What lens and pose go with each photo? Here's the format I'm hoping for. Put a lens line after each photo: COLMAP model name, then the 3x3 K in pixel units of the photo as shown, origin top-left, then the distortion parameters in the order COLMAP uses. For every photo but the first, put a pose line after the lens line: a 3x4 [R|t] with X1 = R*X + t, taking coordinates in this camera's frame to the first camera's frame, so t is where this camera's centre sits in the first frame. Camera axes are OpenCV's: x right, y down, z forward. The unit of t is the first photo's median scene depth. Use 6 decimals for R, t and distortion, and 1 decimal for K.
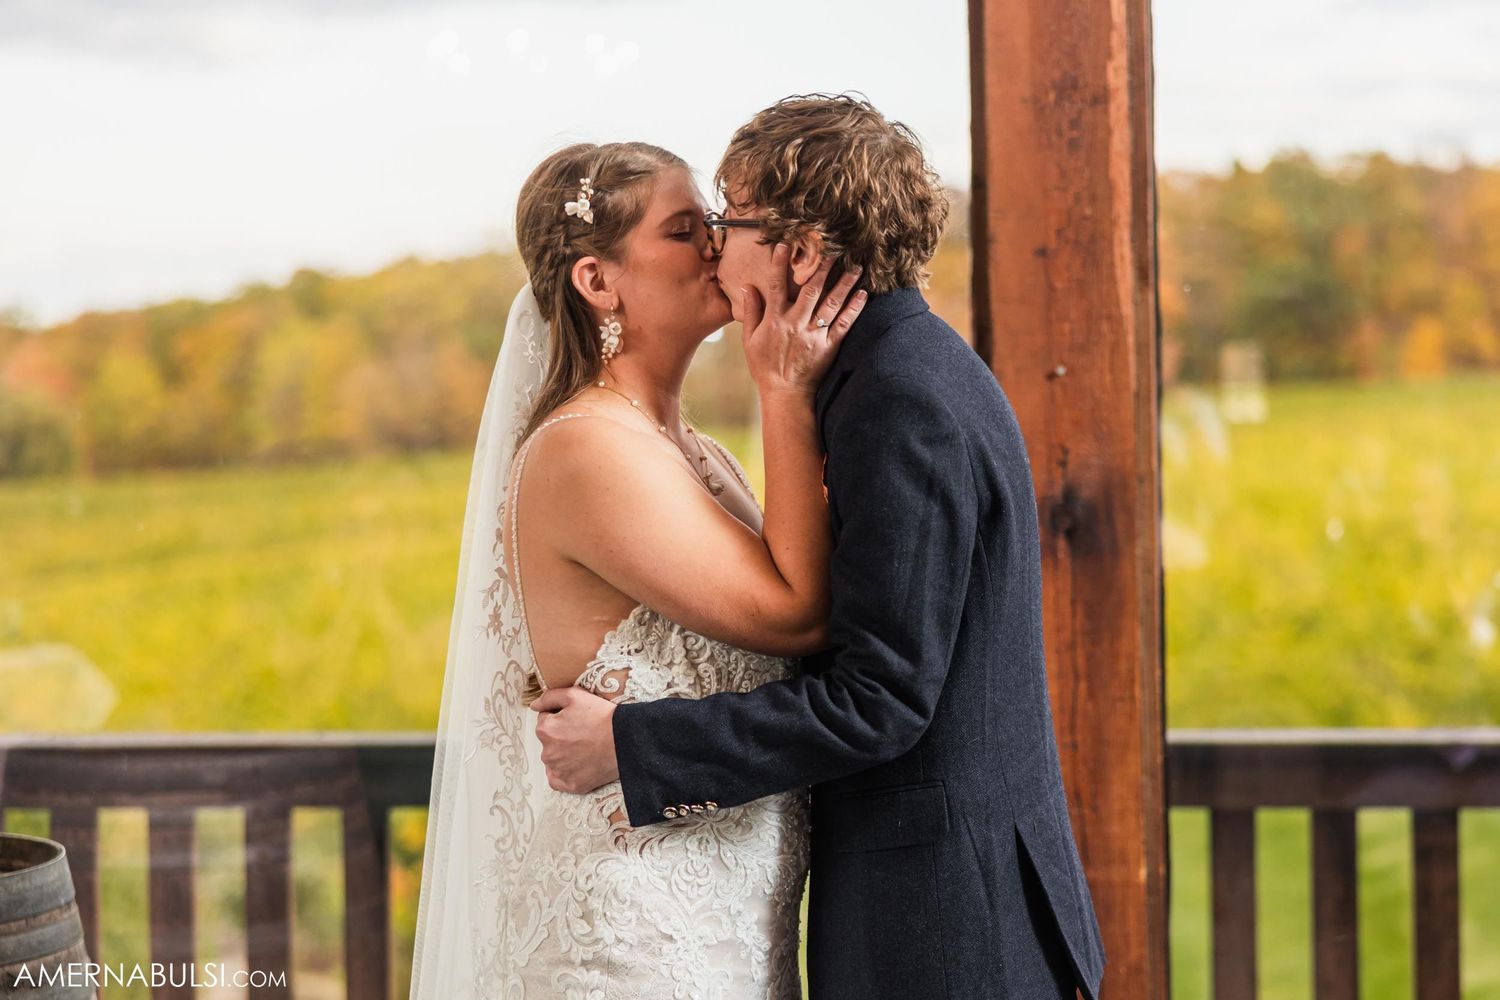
lens RADIAL K [[3224.6, 0, 840.5], [0, 3224.6, 564.3], [0, 0, 1]] dist [0.011854, -0.061146]
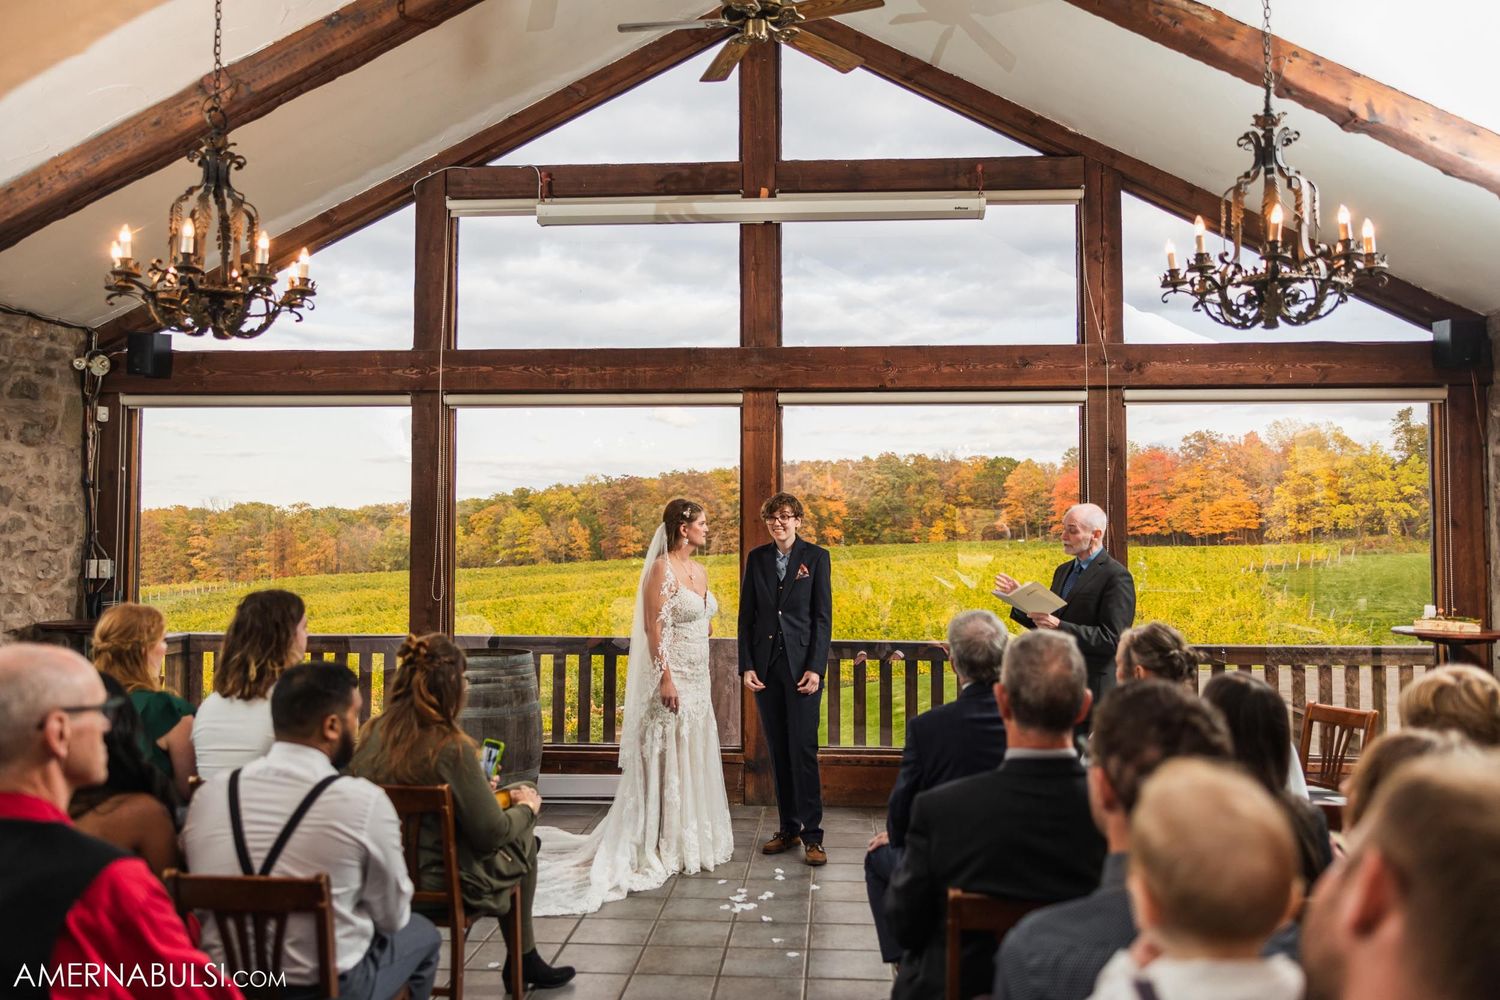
lens RADIAL K [[1231.5, 0, 750.4], [0, 1231.5, 497.1], [0, 0, 1]] dist [0.015096, 0.000168]
pose [[0.999465, 0.022805, 0.023459, 0.015553], [-0.020634, 0.995823, -0.088937, 0.020331], [-0.025389, 0.088405, 0.995761, -0.667611]]
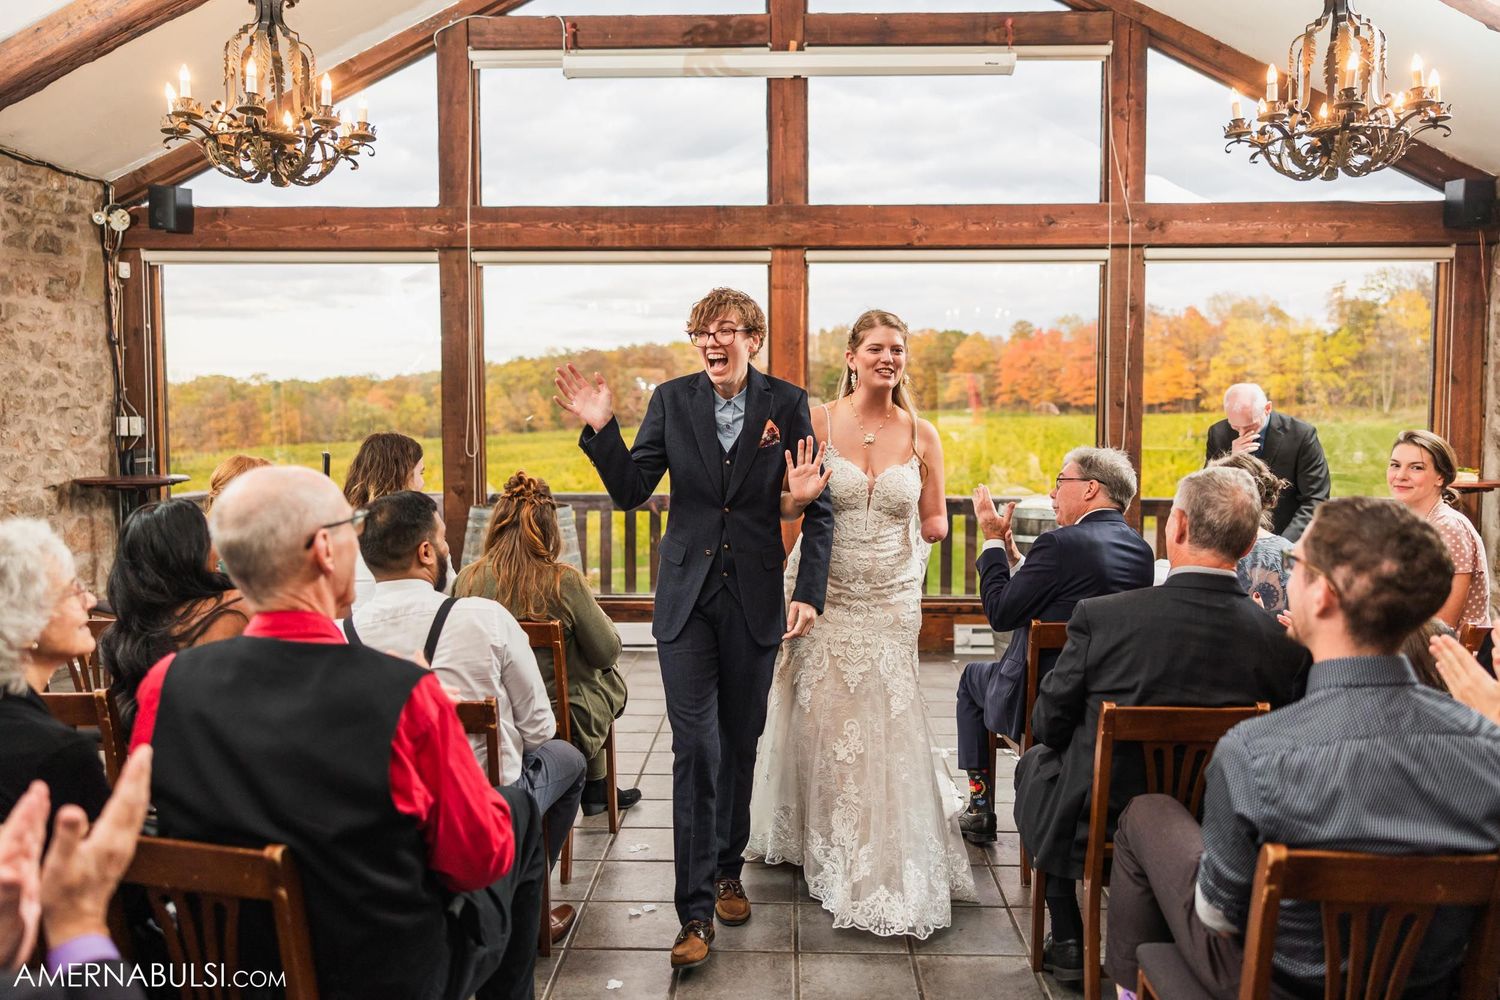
lens RADIAL K [[1193.6, 0, 751.0], [0, 1193.6, 492.7], [0, 0, 1]] dist [0.014071, -0.004093]
pose [[0.997773, 0.015973, 0.064766, -0.087702], [-0.016851, 0.999773, 0.013034, 0.041906], [-0.064544, -0.014096, 0.997815, -0.652019]]
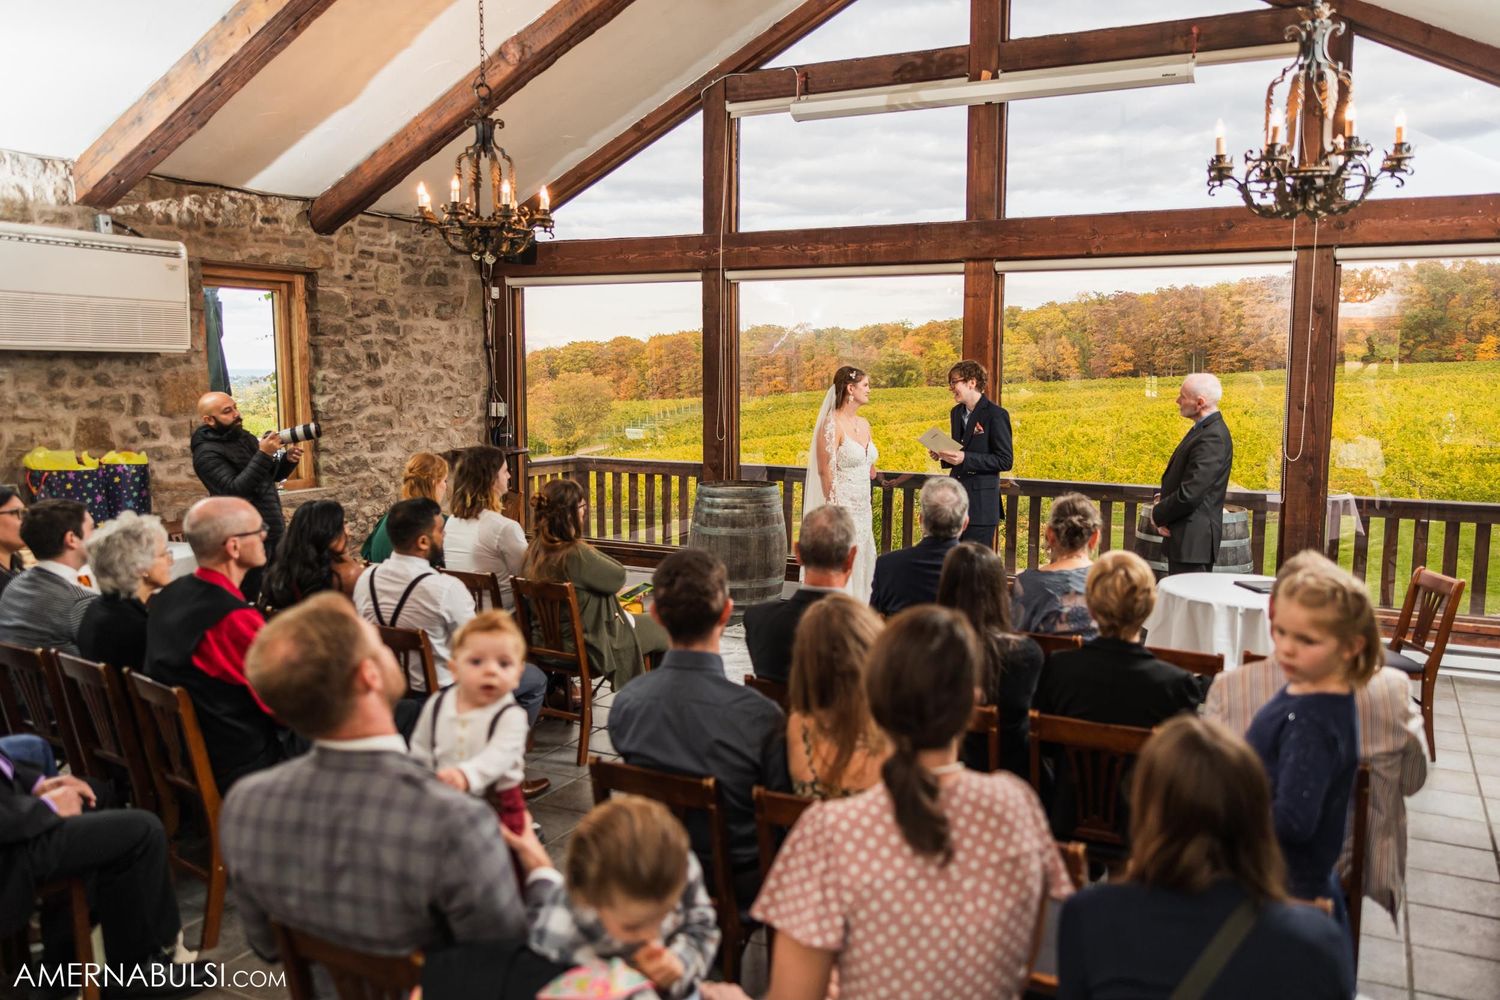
lens RADIAL K [[1203.6, 0, 749.9], [0, 1203.6, 501.1], [0, 0, 1]] dist [0.015238, -0.007969]
pose [[0.927694, 0.065434, -0.367563, 0.437449], [-0.039521, 0.996201, 0.077597, -0.037713], [0.371244, -0.057460, 0.926756, -0.855465]]
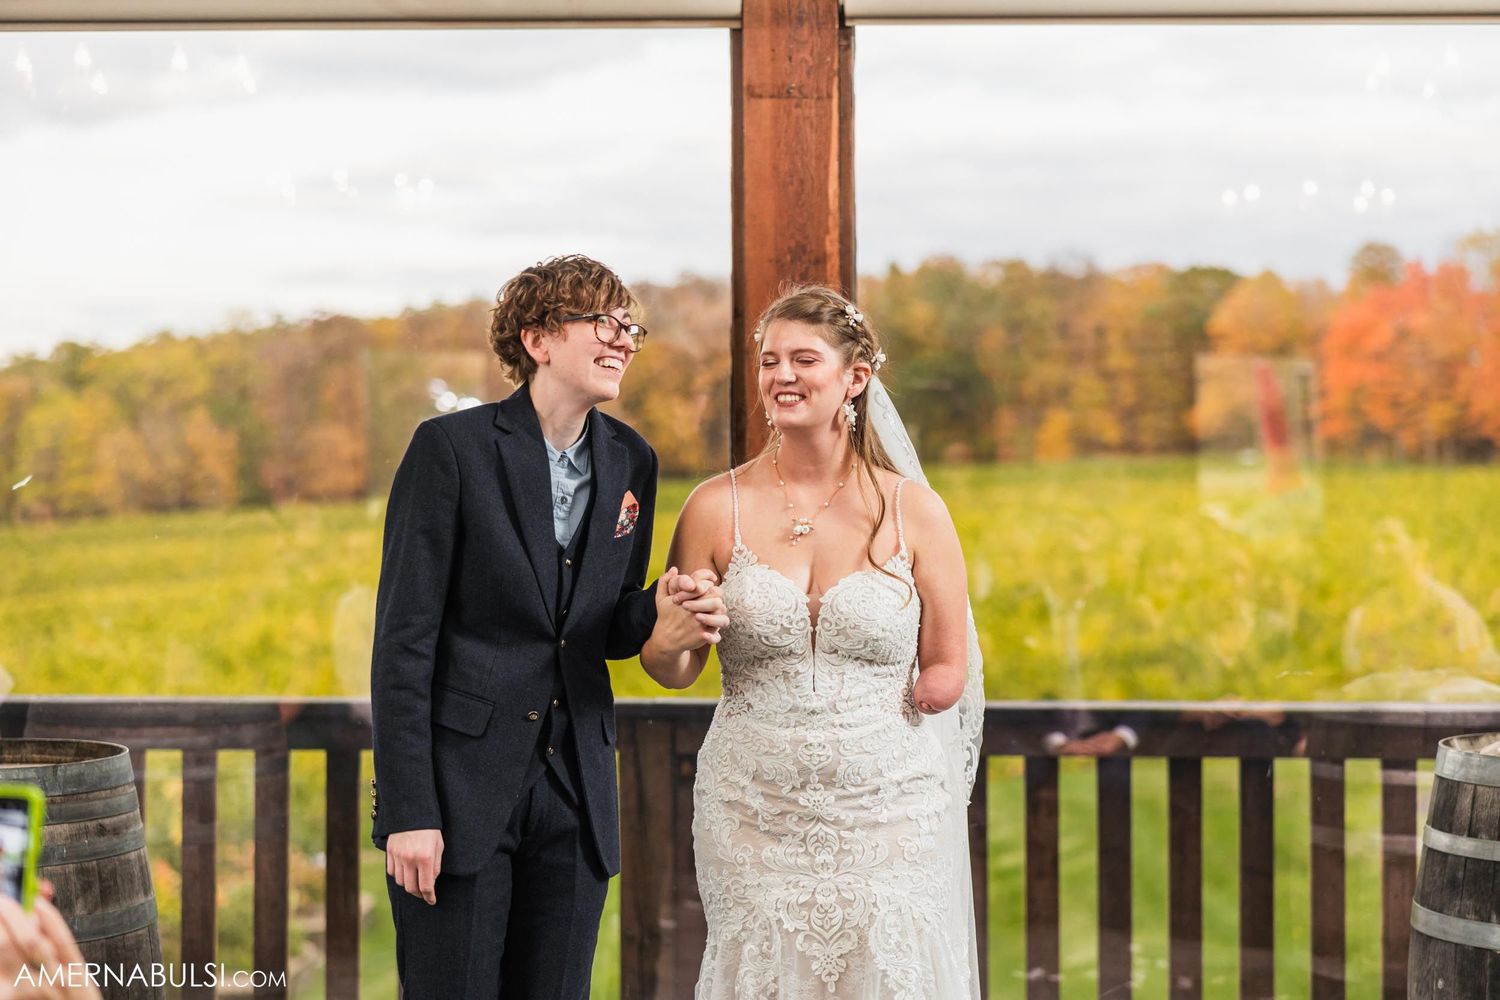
lens RADIAL K [[2869.8, 0, 745.0], [0, 2869.8, 498.1], [0, 0, 1]] dist [0.002491, 0.031515]
pose [[0.997319, 0.016601, 0.071275, -0.047932], [-0.013616, 0.999018, -0.042165, 0.023222], [-0.071905, 0.041081, 0.996565, -0.324532]]
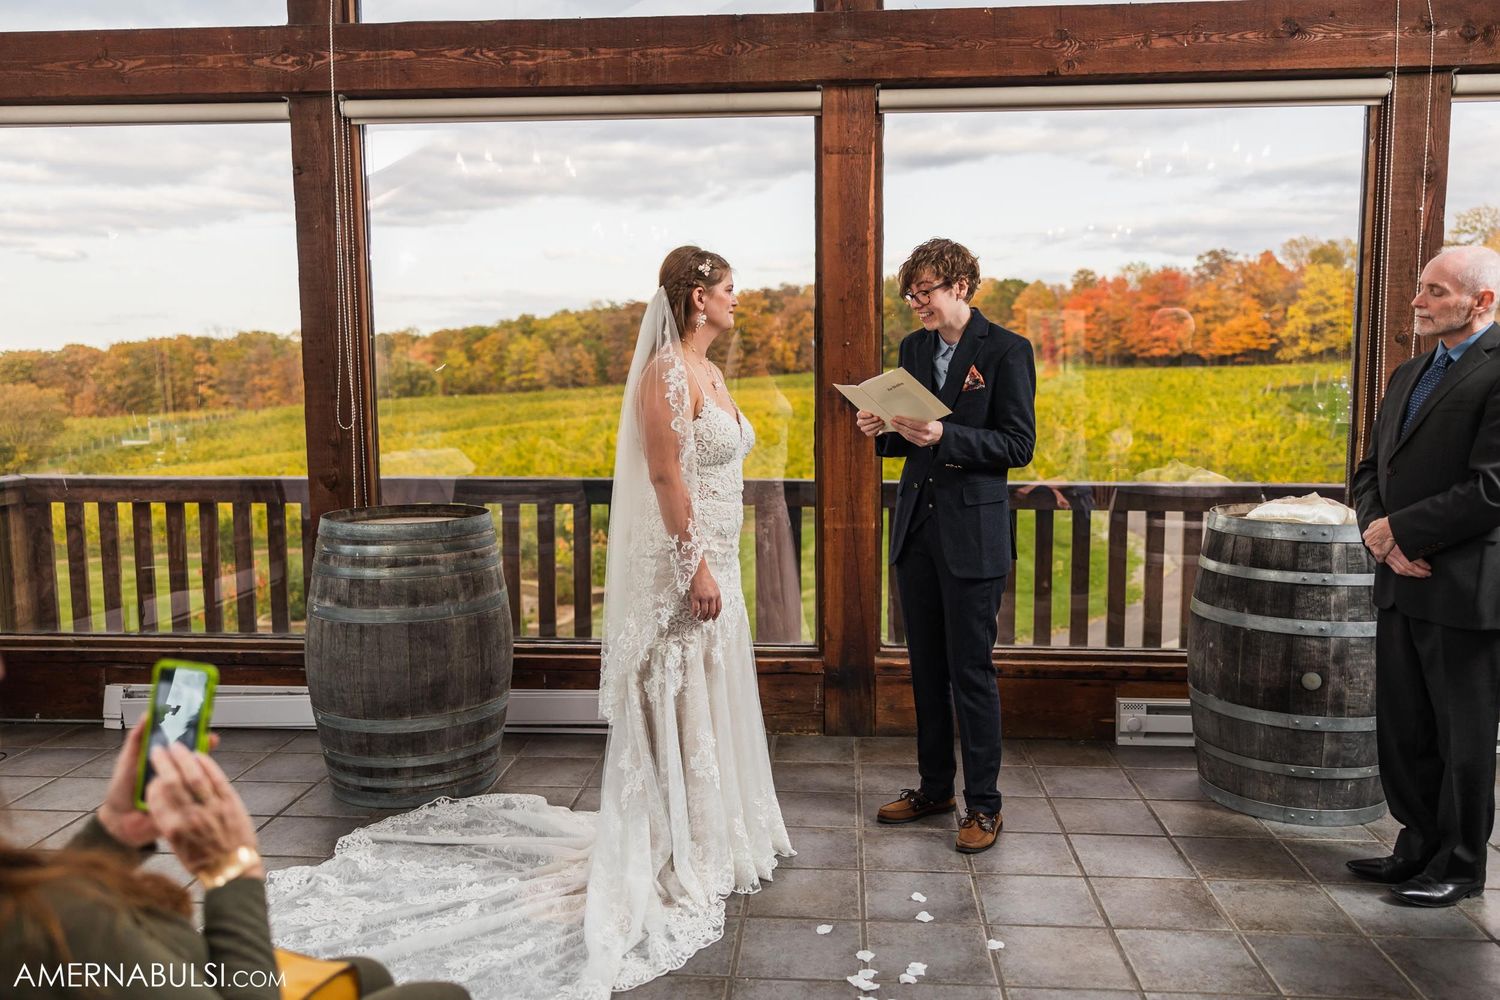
lens RADIAL K [[1203.6, 0, 749.9], [0, 1203.6, 501.1], [0, 0, 1]] dist [0.015238, -0.007969]
pose [[0.999666, 0.012893, 0.022393, -0.037174], [-0.014161, 0.998250, 0.057410, 0.016791], [-0.021613, -0.057708, 0.998100, -0.037339]]
